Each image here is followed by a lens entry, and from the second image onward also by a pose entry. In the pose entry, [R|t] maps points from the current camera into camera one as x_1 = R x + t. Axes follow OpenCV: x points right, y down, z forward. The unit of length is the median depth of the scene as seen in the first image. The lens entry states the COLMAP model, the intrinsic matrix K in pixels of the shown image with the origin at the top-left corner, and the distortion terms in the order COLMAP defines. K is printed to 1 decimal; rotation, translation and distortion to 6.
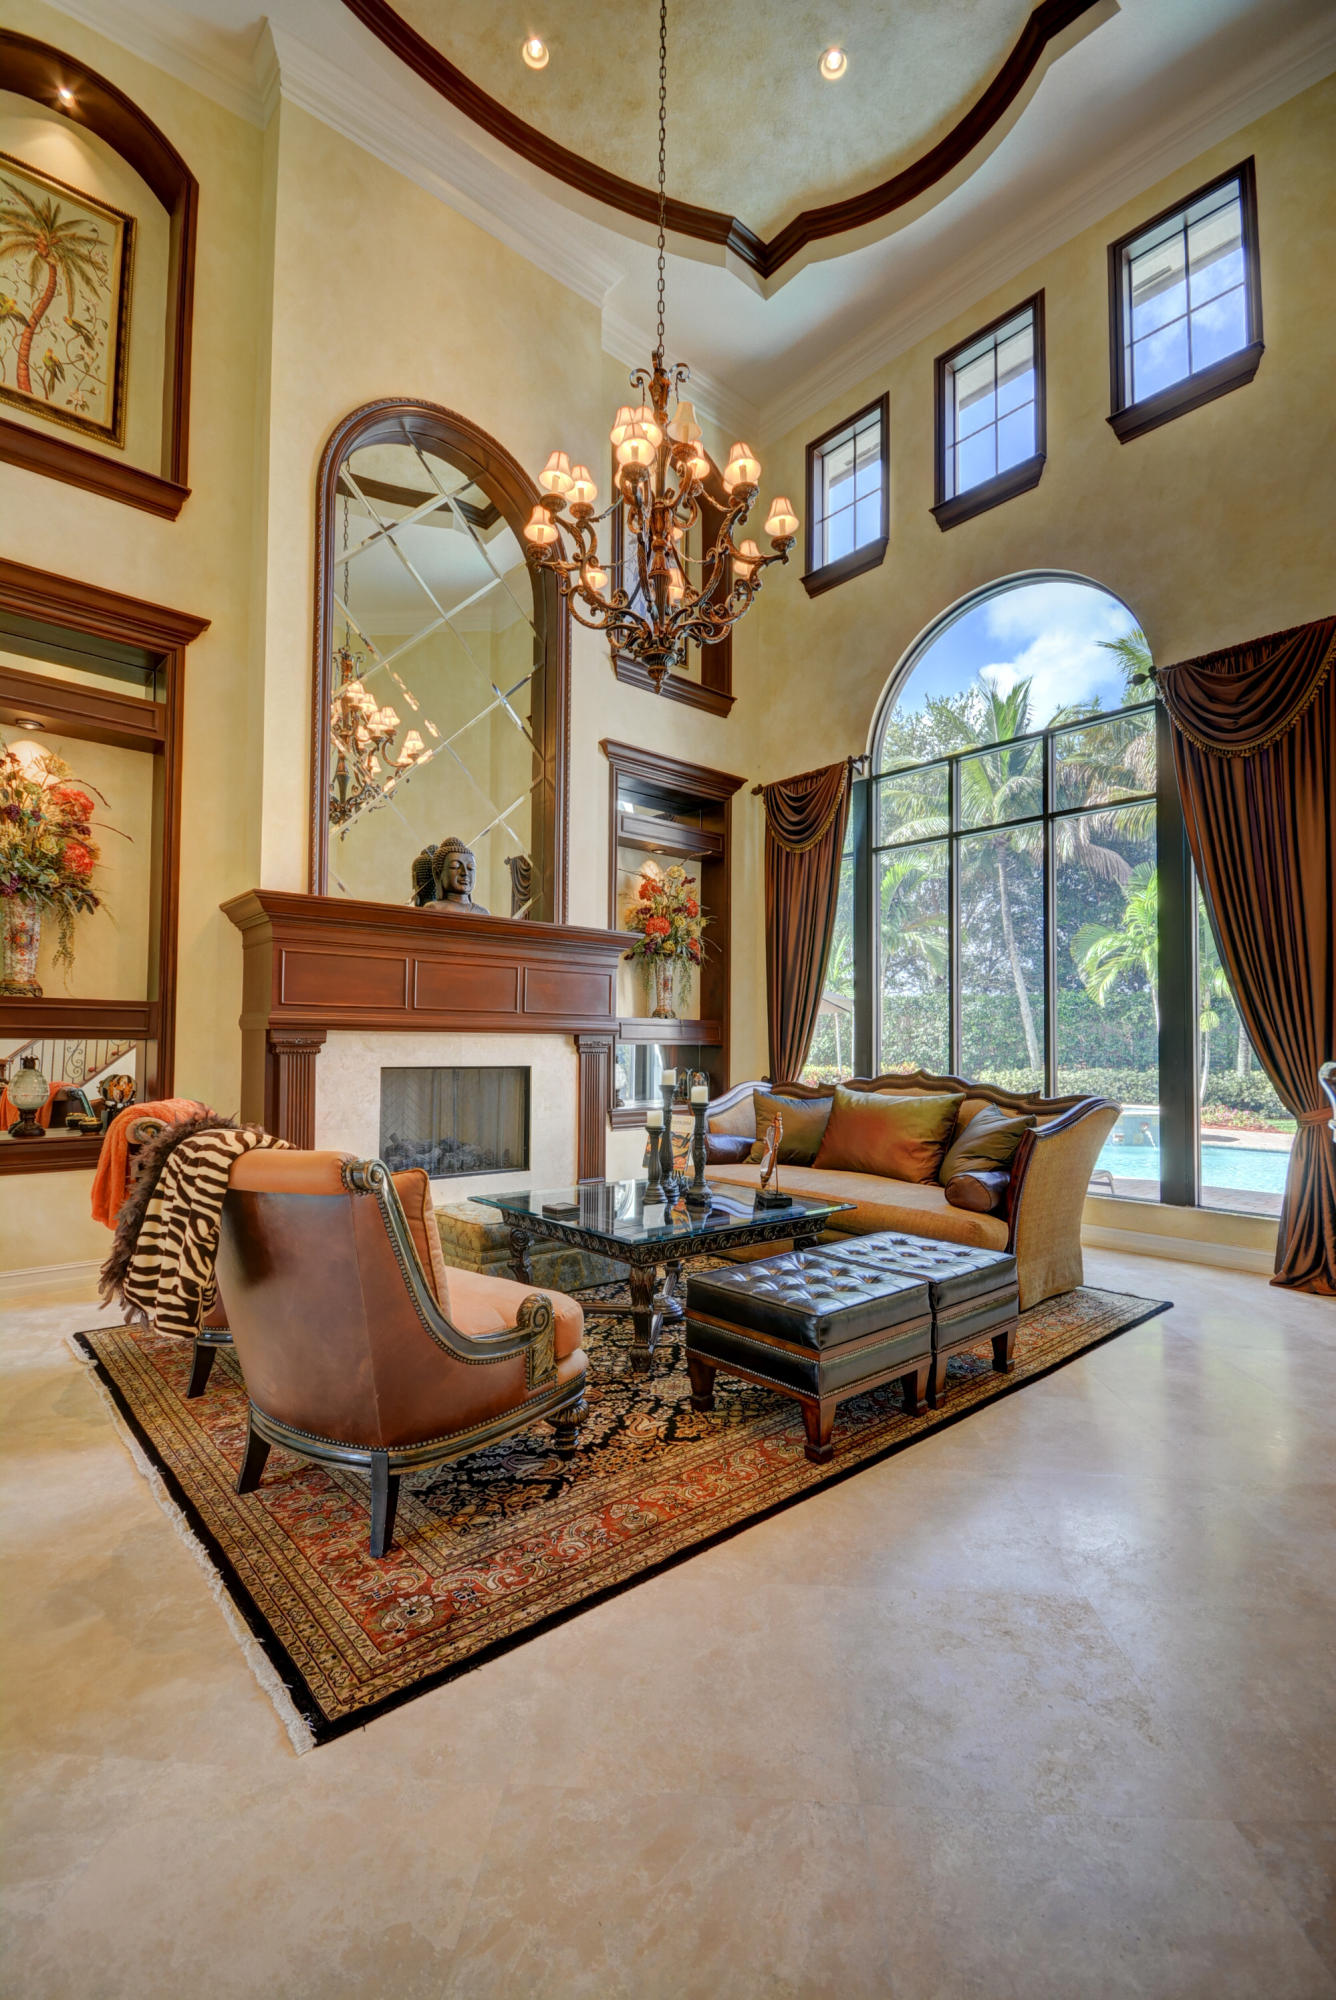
lens RADIAL K [[887.0, 0, 691.1], [0, 887.0, 1005.8], [0, 0, 1]] dist [0.002827, -0.012137]
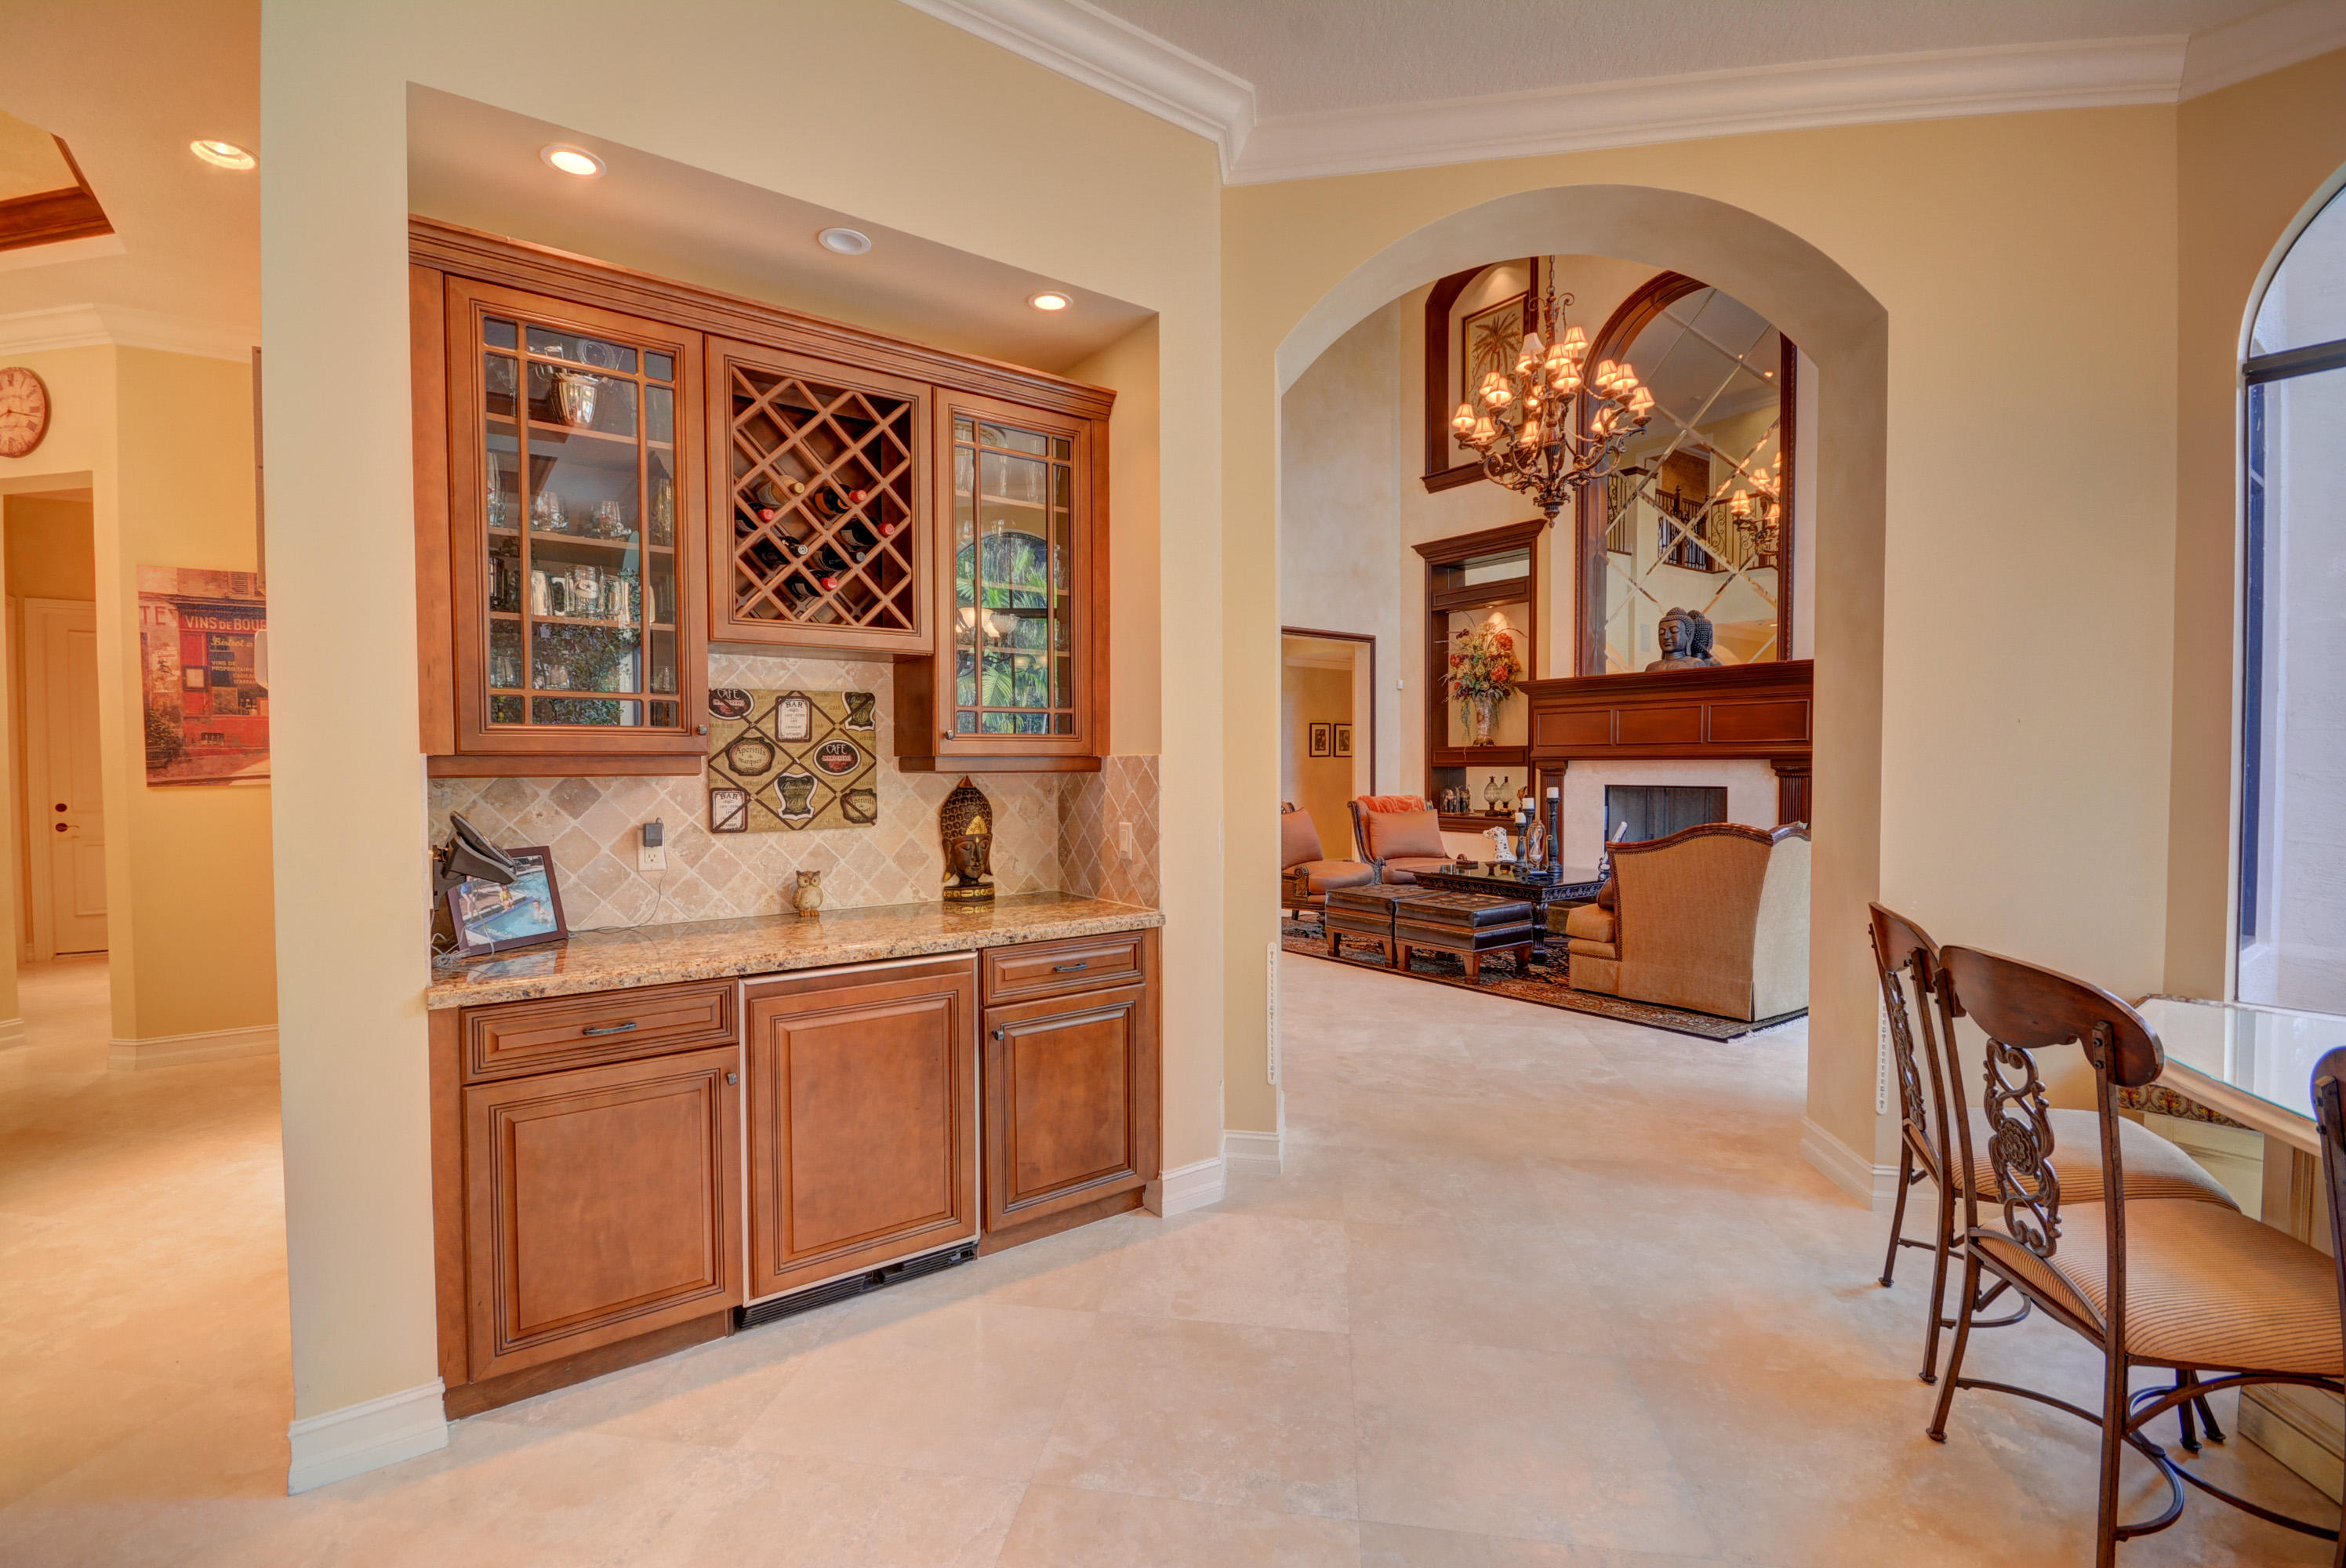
lens RADIAL K [[1003.7, 0, 1166.9], [0, 1003.7, 790.1], [0, 0, 1]] dist [0.000432, -0.010837]
pose [[-0.102241, 0.008823, -0.994721, 0.128727], [0.035166, 0.999368, 0.005249, 0.004087], [0.994138, -0.034443, -0.102486, 0.042571]]
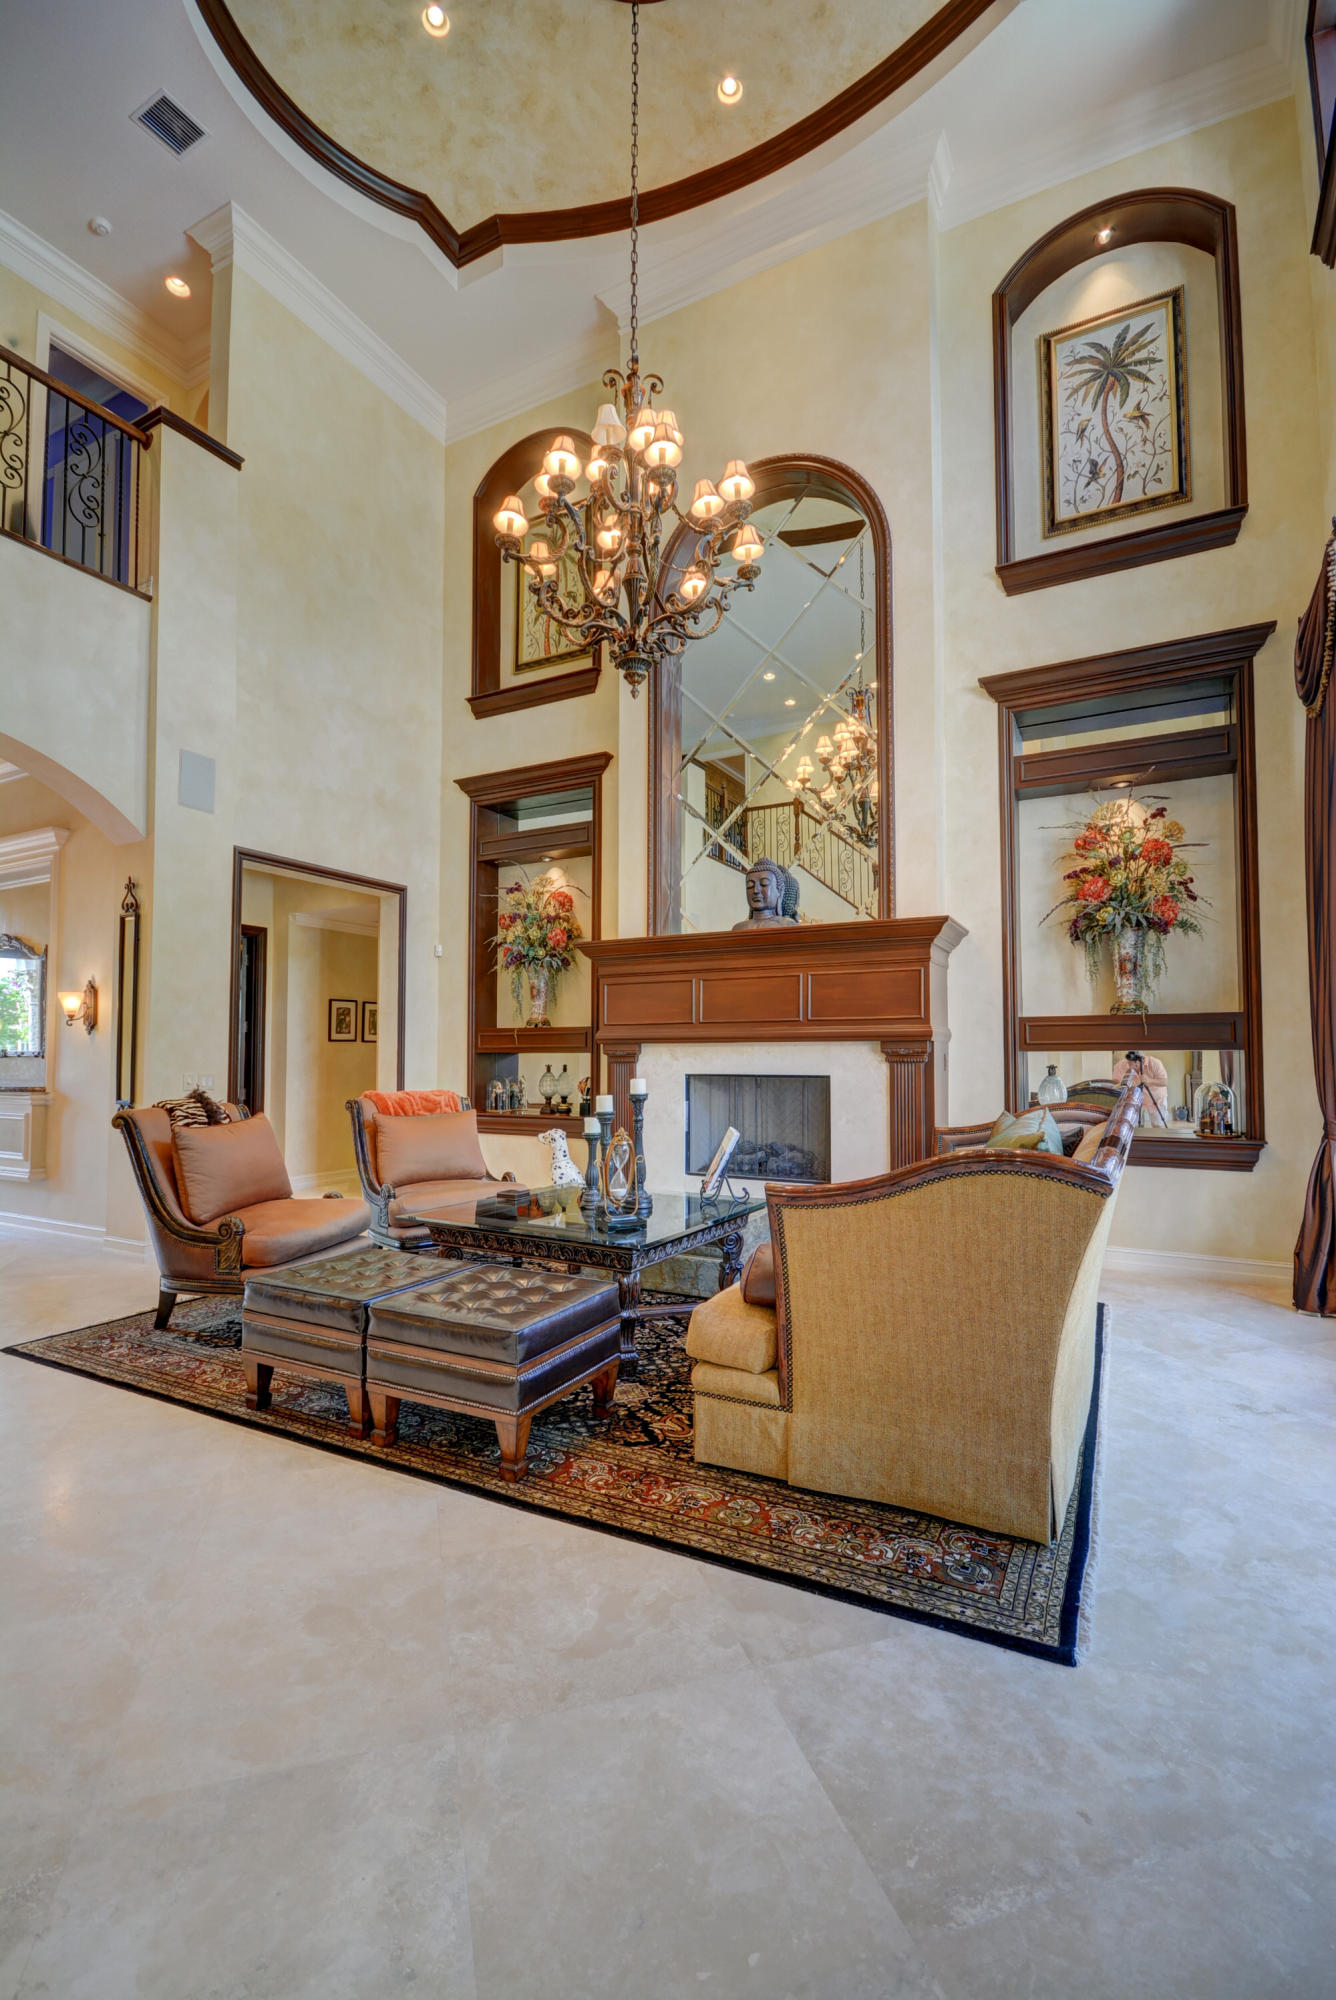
lens RADIAL K [[883.0, 0, 668.0], [0, 883.0, 1000.0], [0, 0, 1]] dist [-0.020116, -0.000276]
pose [[0.340467, -0.077970, -0.937018, 0.068636], [0.039065, 0.996868, -0.068756, 0.004834], [0.939445, -0.013196, 0.342447, 0.055085]]
